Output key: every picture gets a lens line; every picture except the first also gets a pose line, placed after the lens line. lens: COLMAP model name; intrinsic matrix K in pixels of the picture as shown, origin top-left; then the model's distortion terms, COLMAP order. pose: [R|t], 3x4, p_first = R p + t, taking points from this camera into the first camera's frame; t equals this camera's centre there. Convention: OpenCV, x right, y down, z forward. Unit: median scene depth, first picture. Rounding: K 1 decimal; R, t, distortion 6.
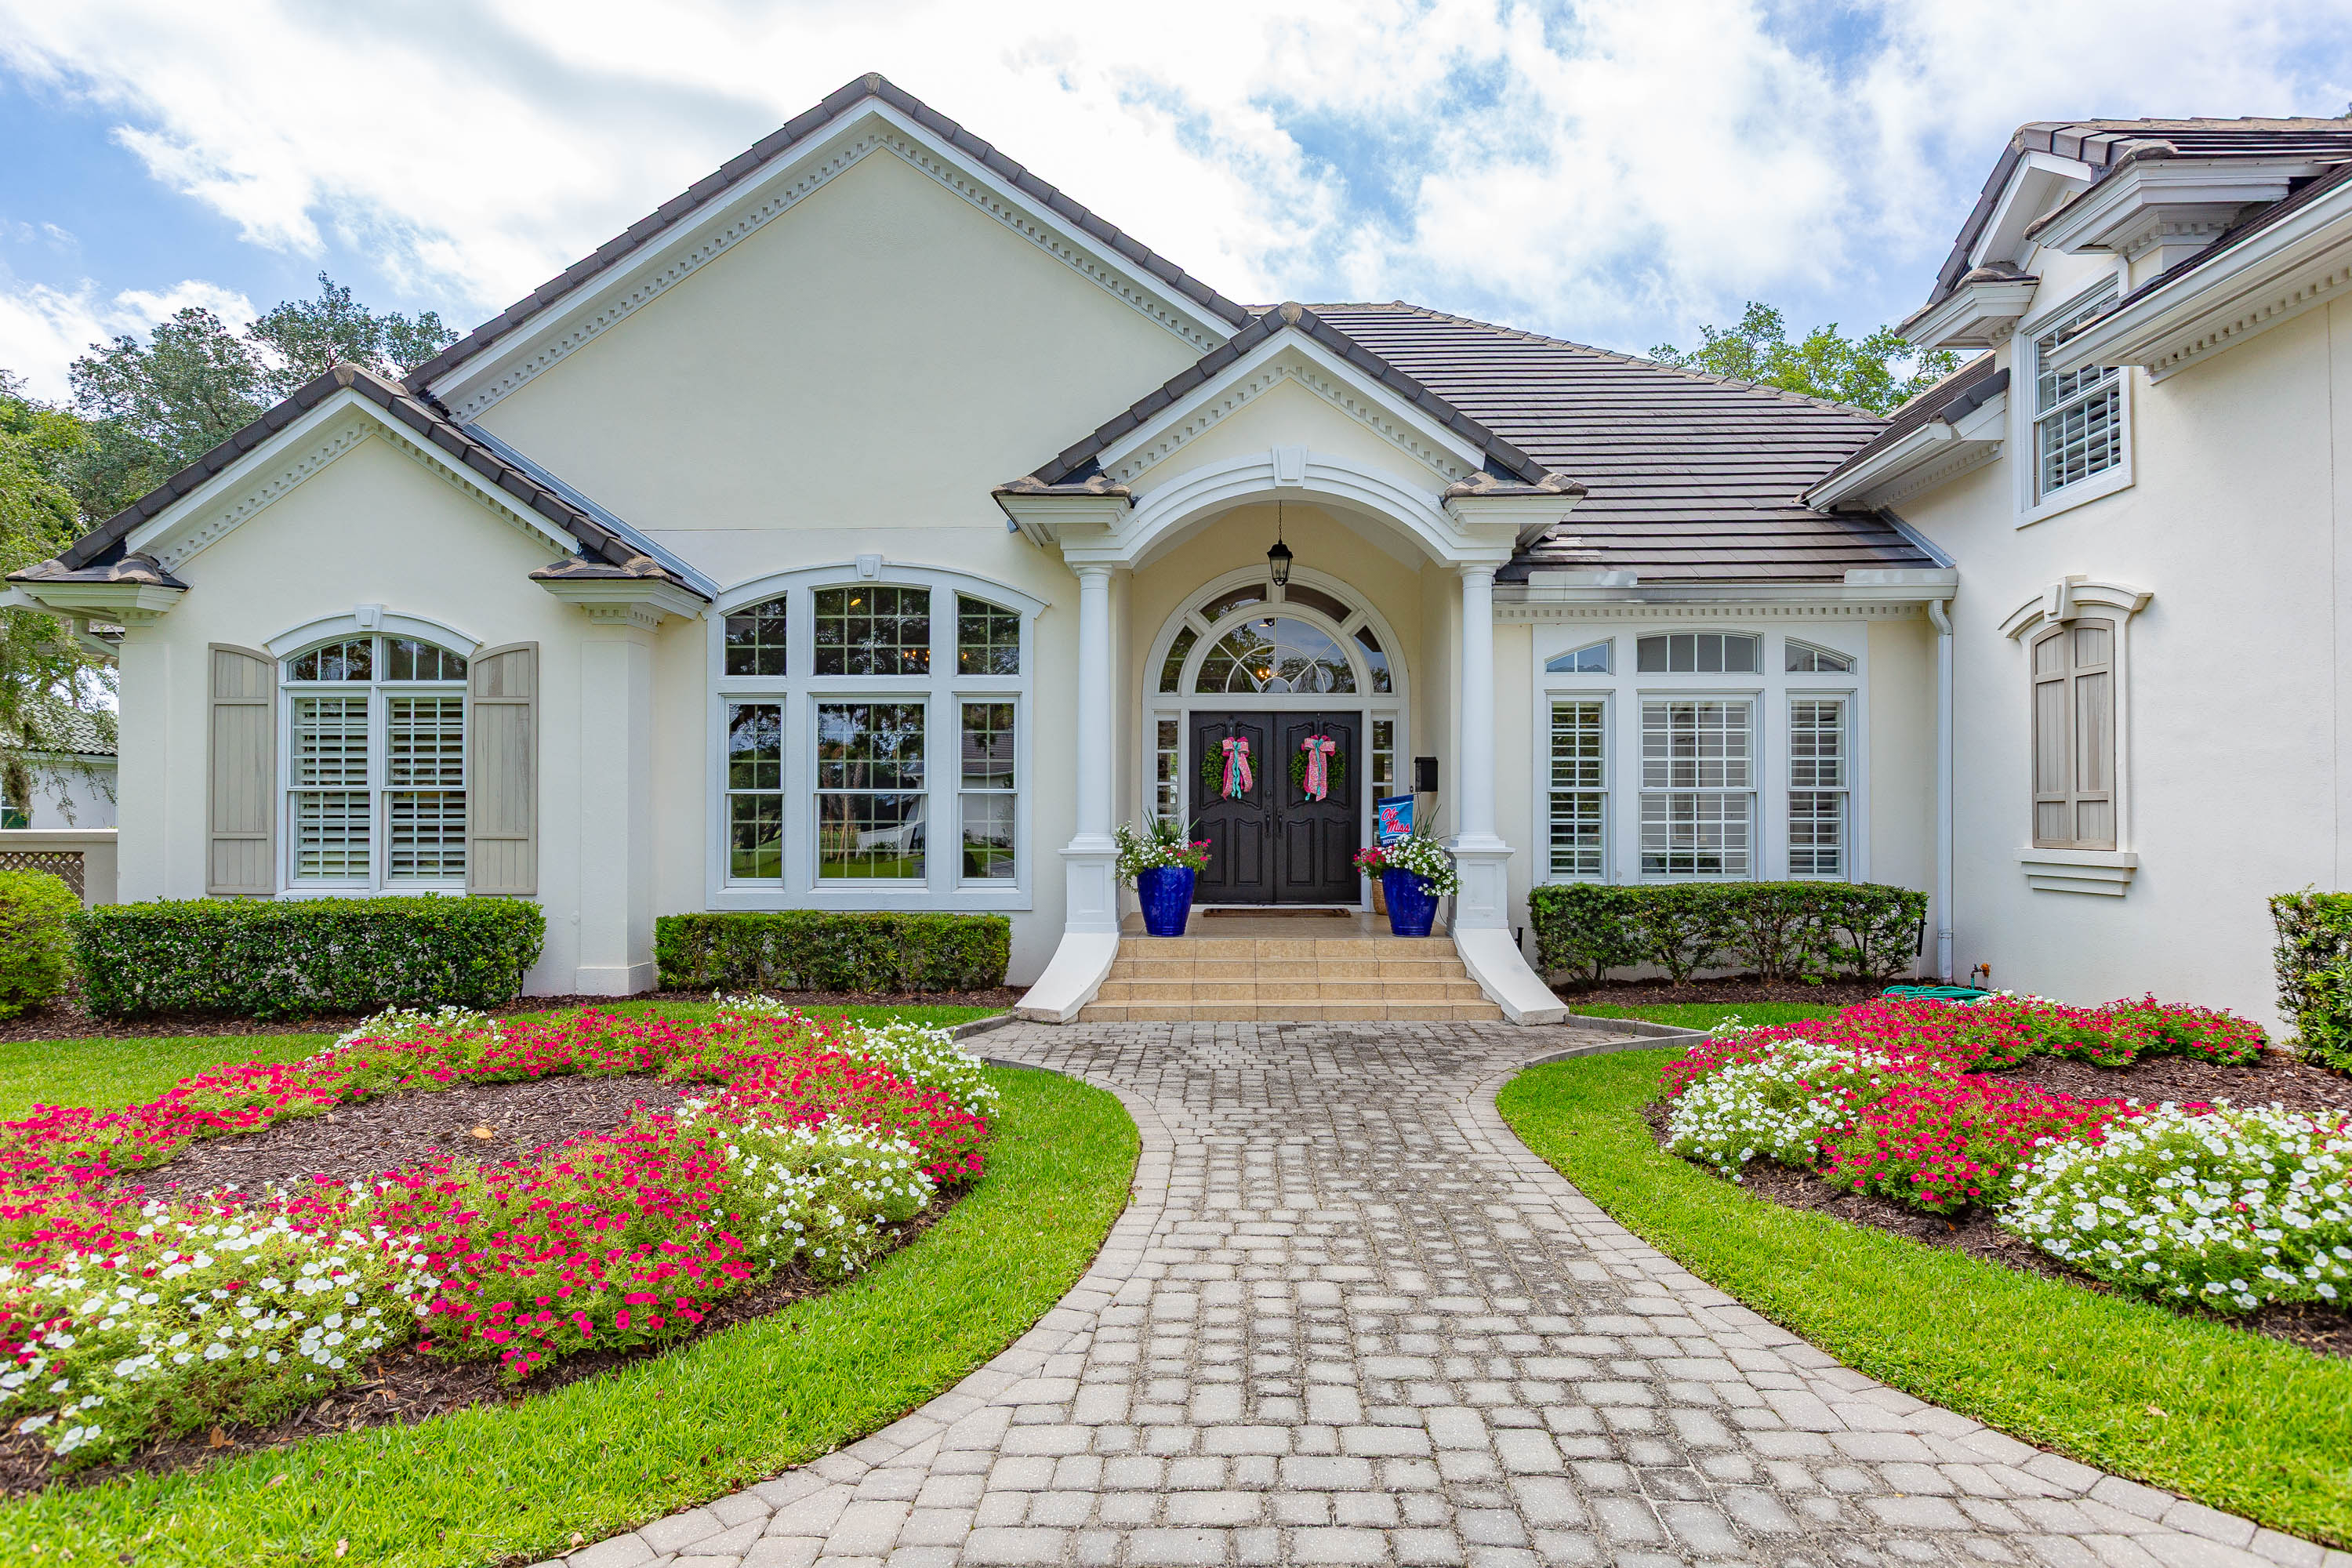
lens RADIAL K [[1297.4, 0, 1214.2], [0, 1297.4, 804.1], [0, 0, 1]] dist [0.006085, 0.000914]
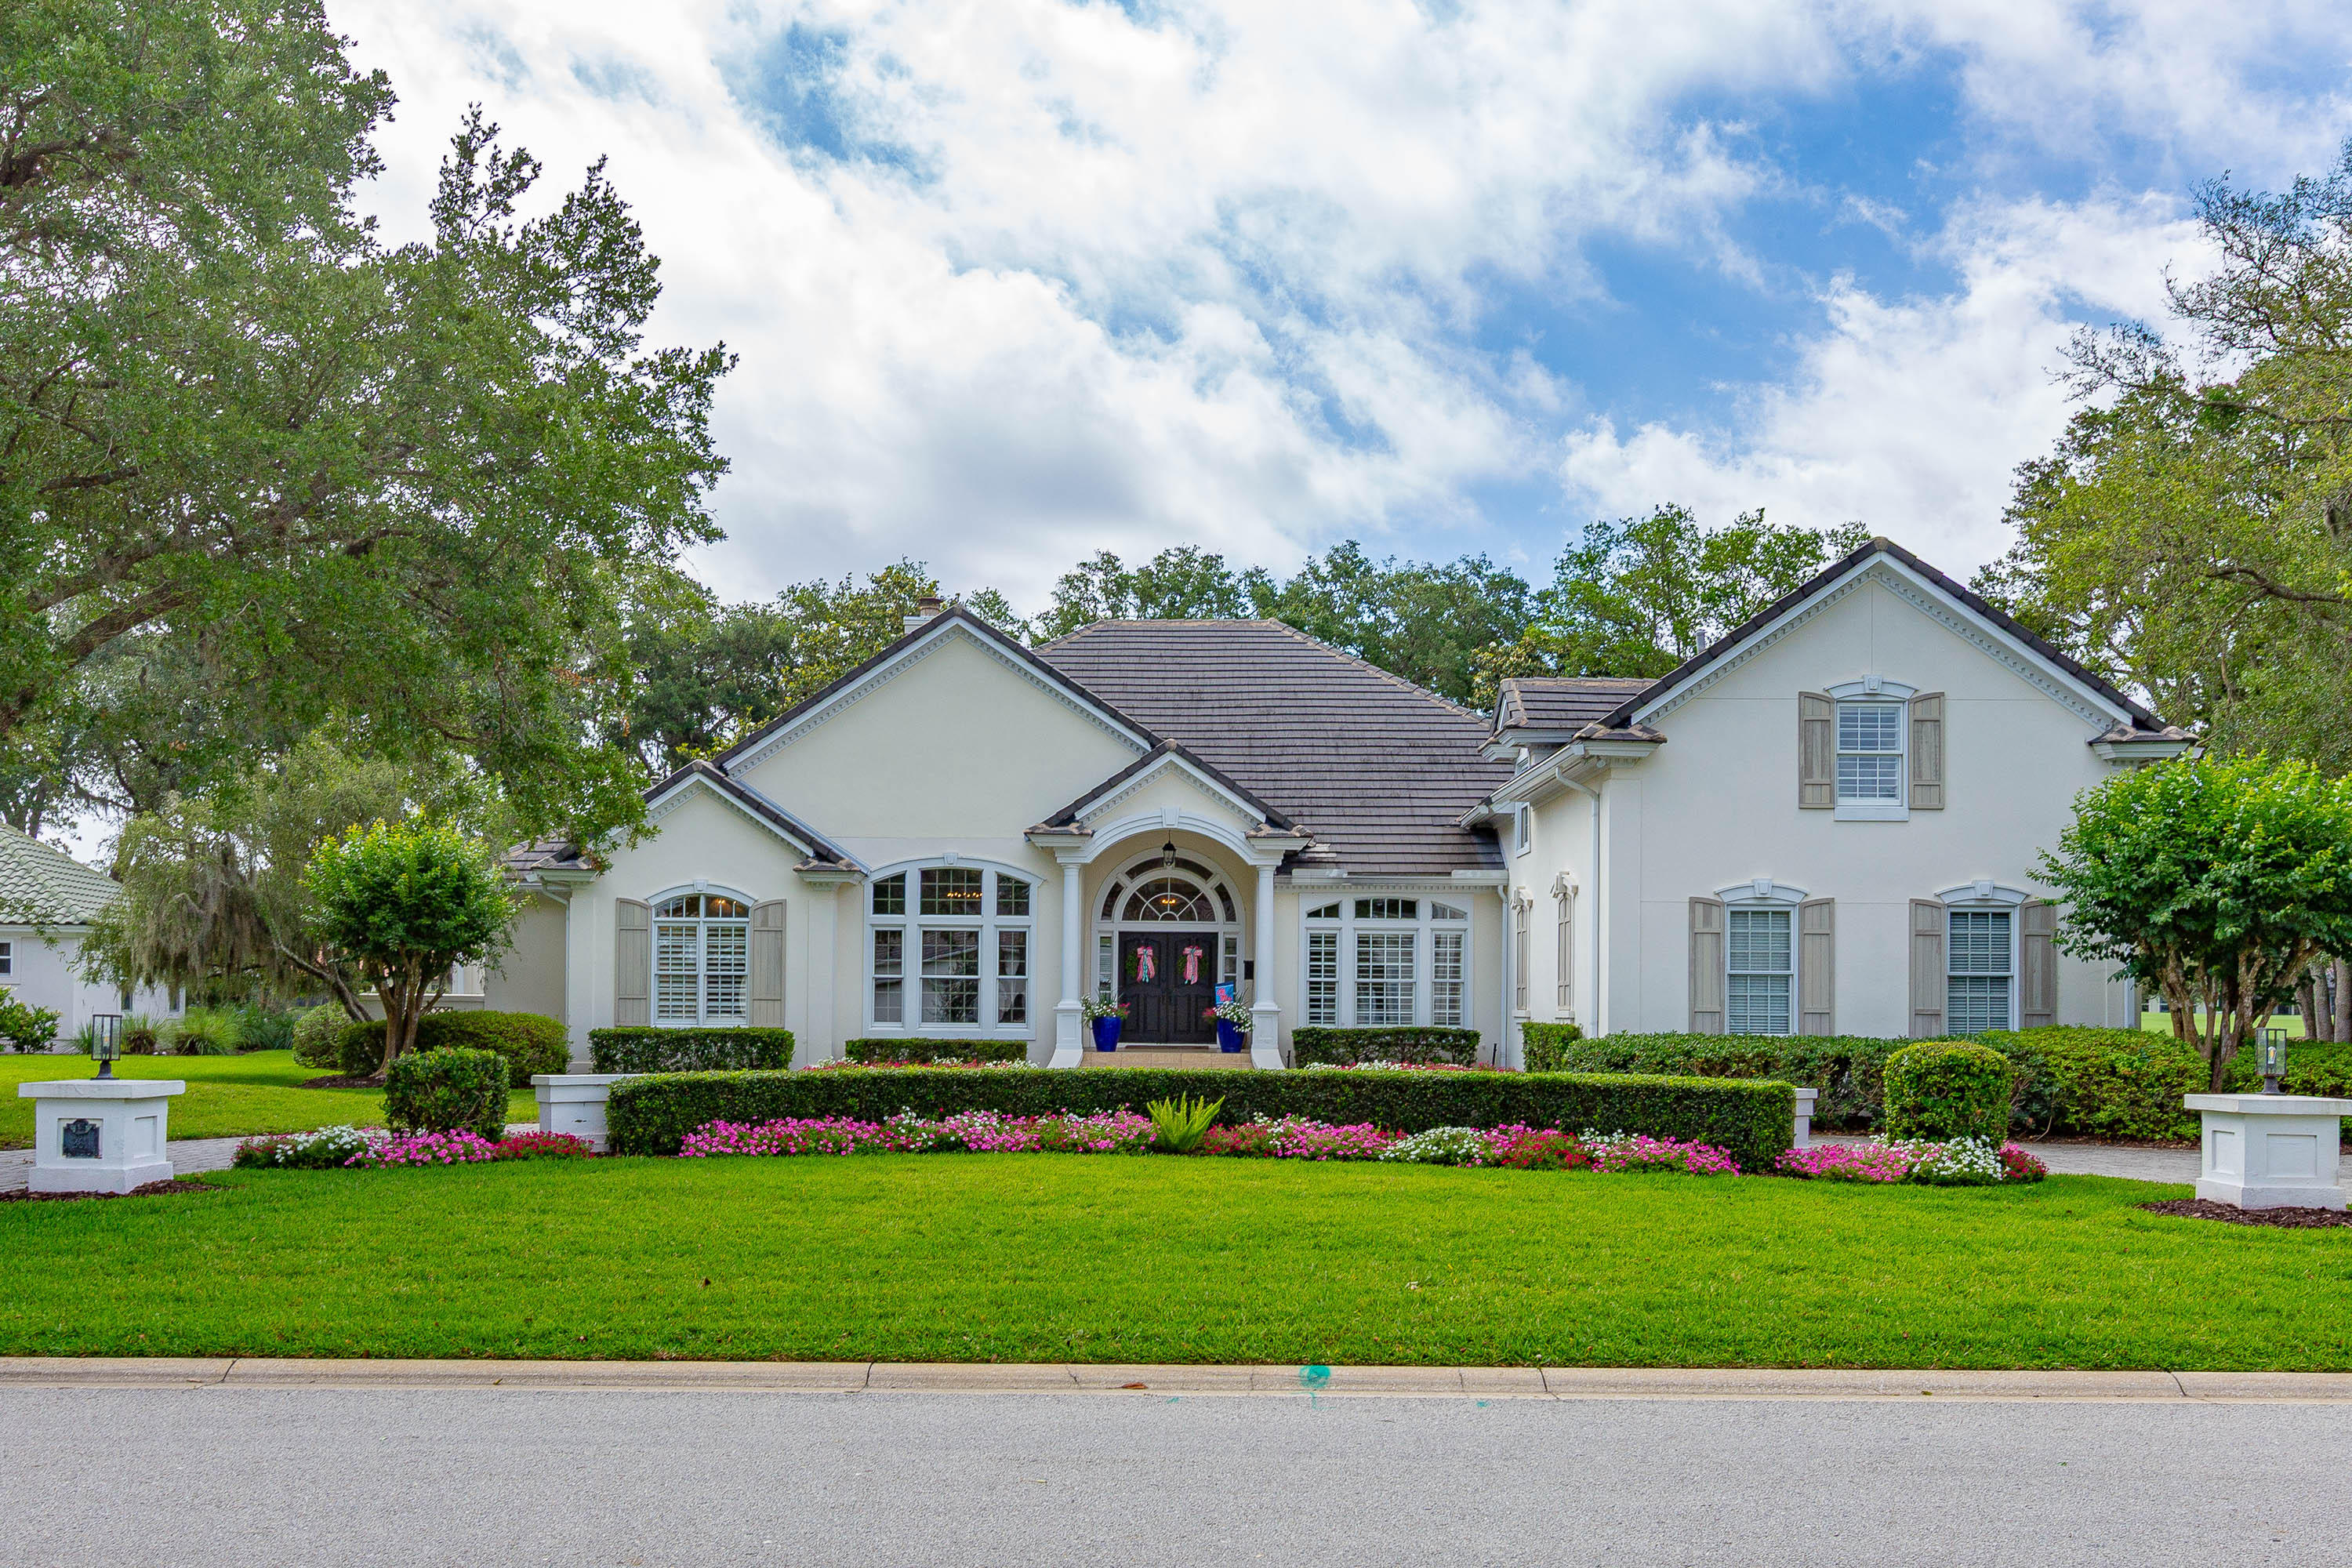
lens RADIAL K [[2132.7, 0, 1176.1], [0, 2132.7, 997.7], [0, 0, 1]] dist [0.012290, 0.000259]
pose [[0.999855, 0.009907, 0.013815, 0.022329], [-0.010011, 0.999922, 0.007483, -0.006025], [-0.013740, -0.007620, 0.999877, -2.148972]]
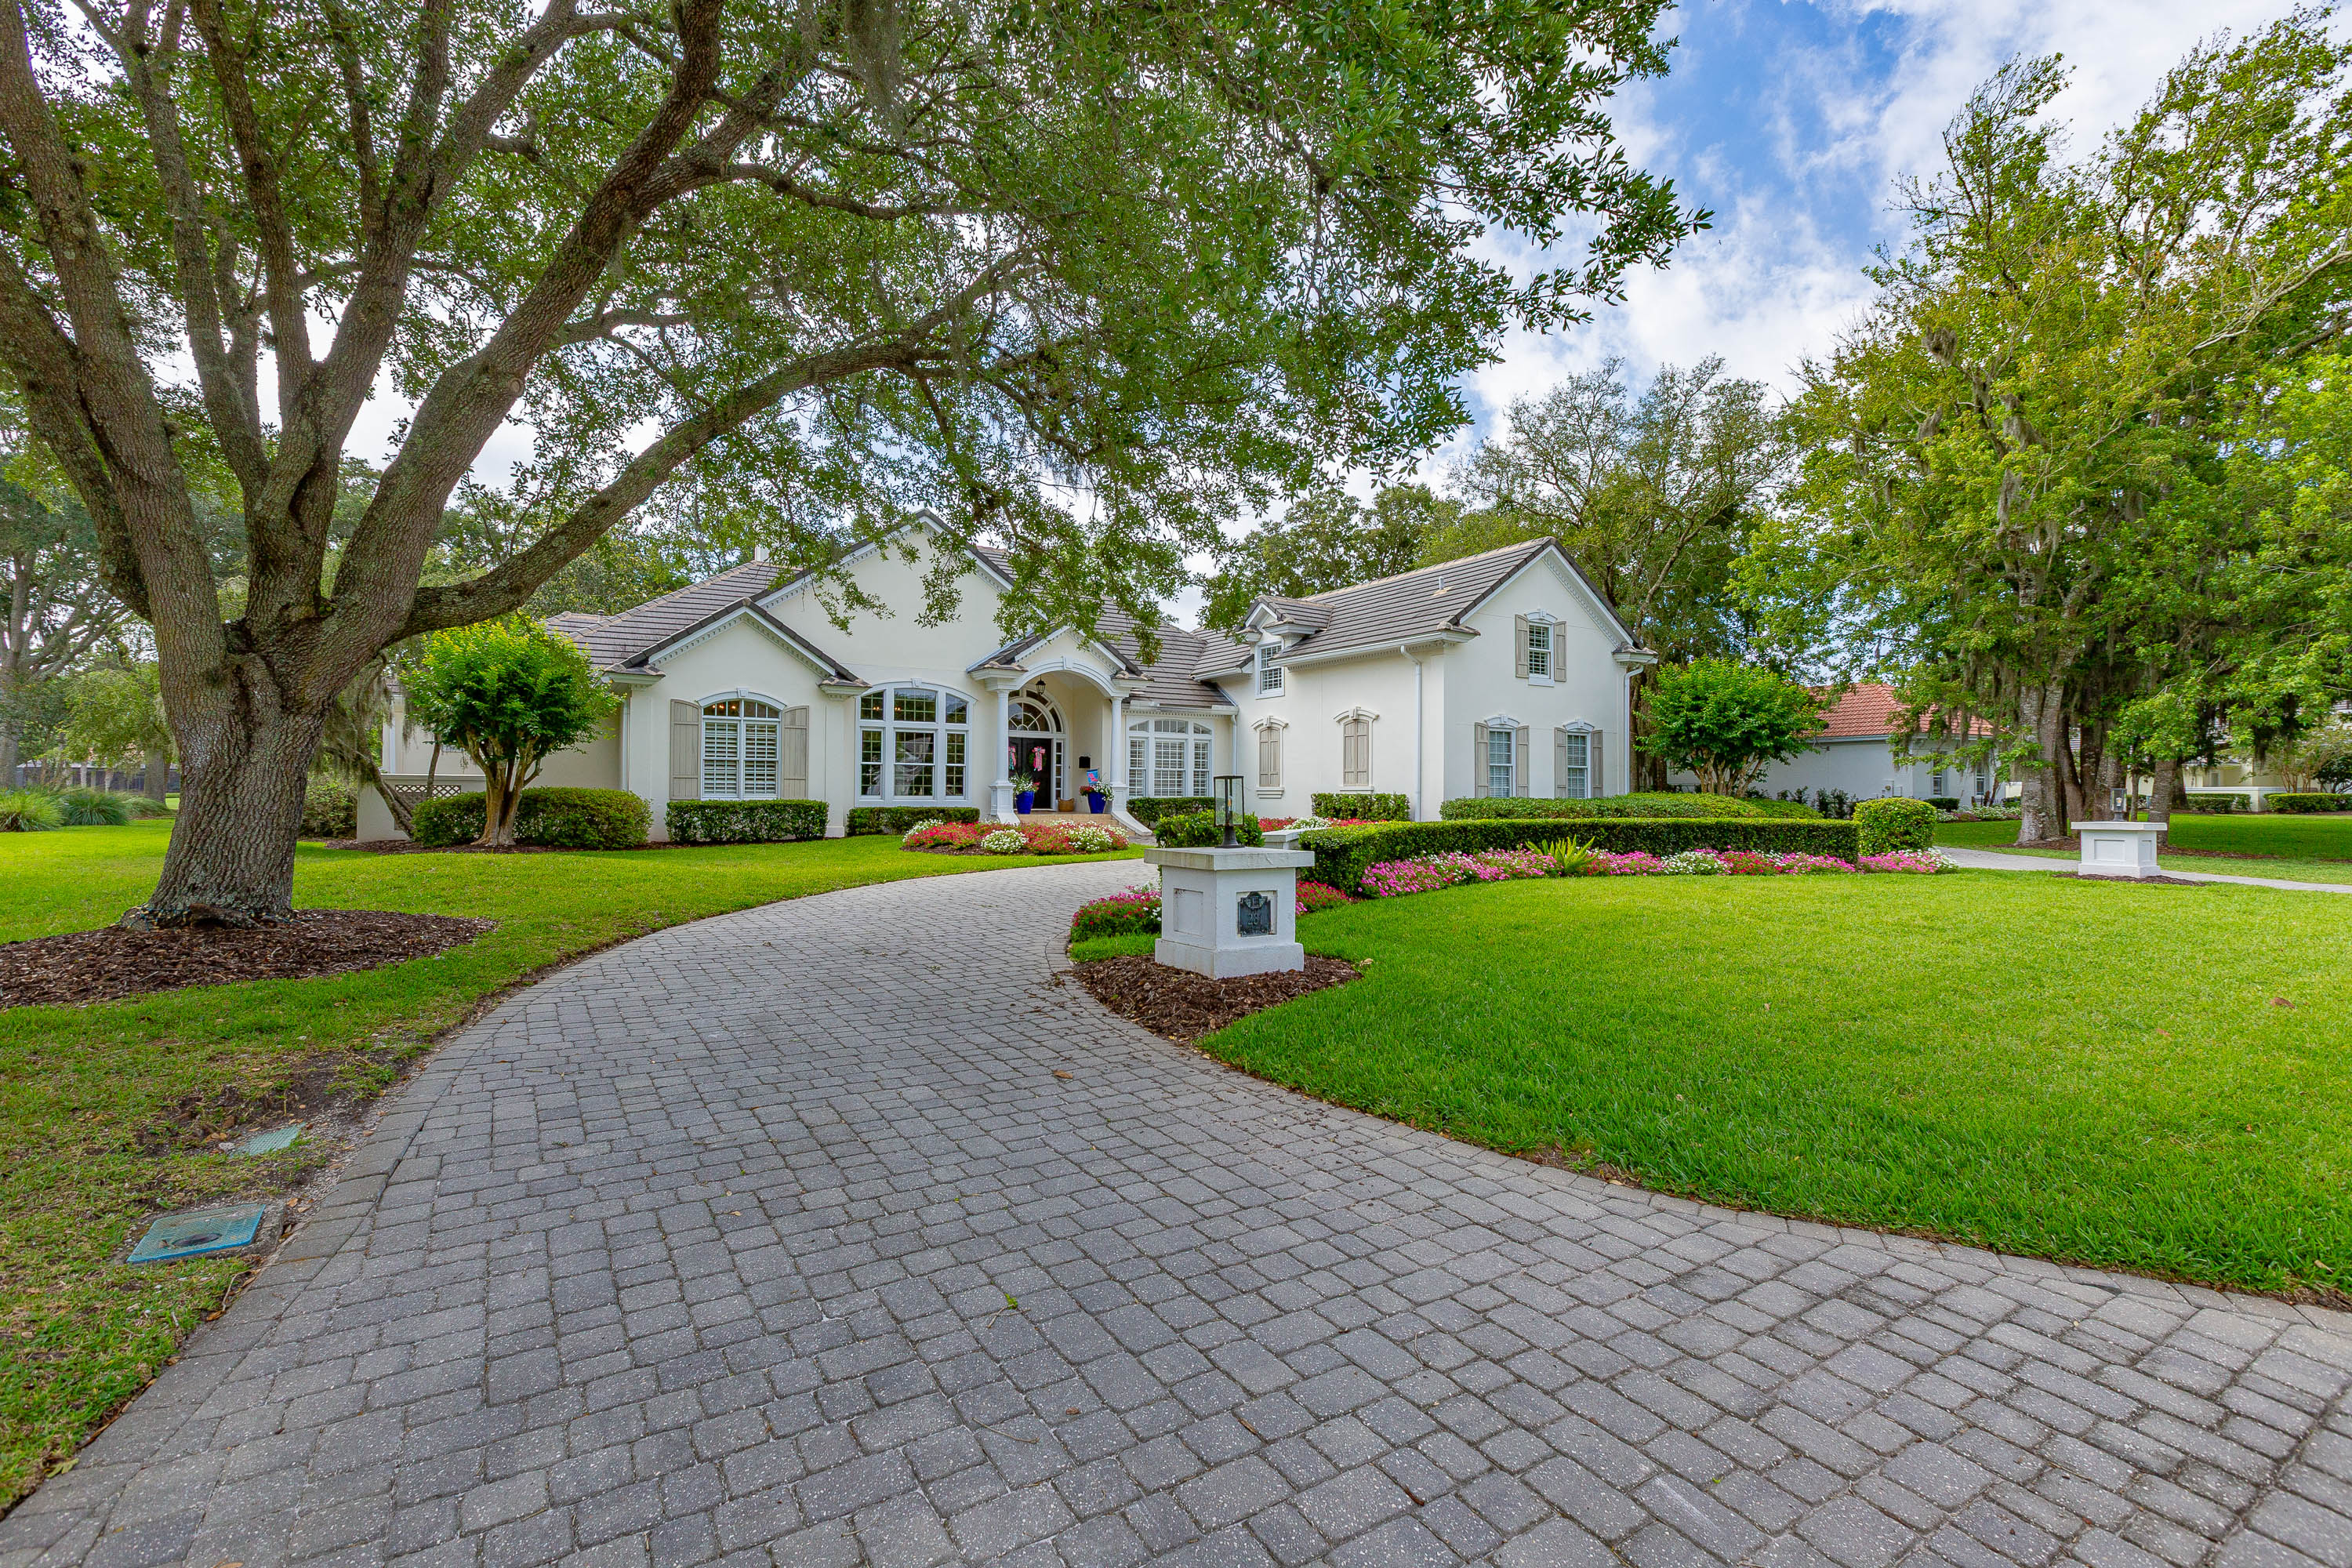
lens RADIAL K [[1070.6, 0, 1196.4], [0, 1070.6, 788.8], [0, 0, 1]] dist [-0.001275, 0.000112]
pose [[0.828482, 0.009240, 0.559940, -1.057087], [-0.012542, 0.999919, 0.002058, 0.030659], [-0.559876, -0.008728, 0.828531, -1.228745]]
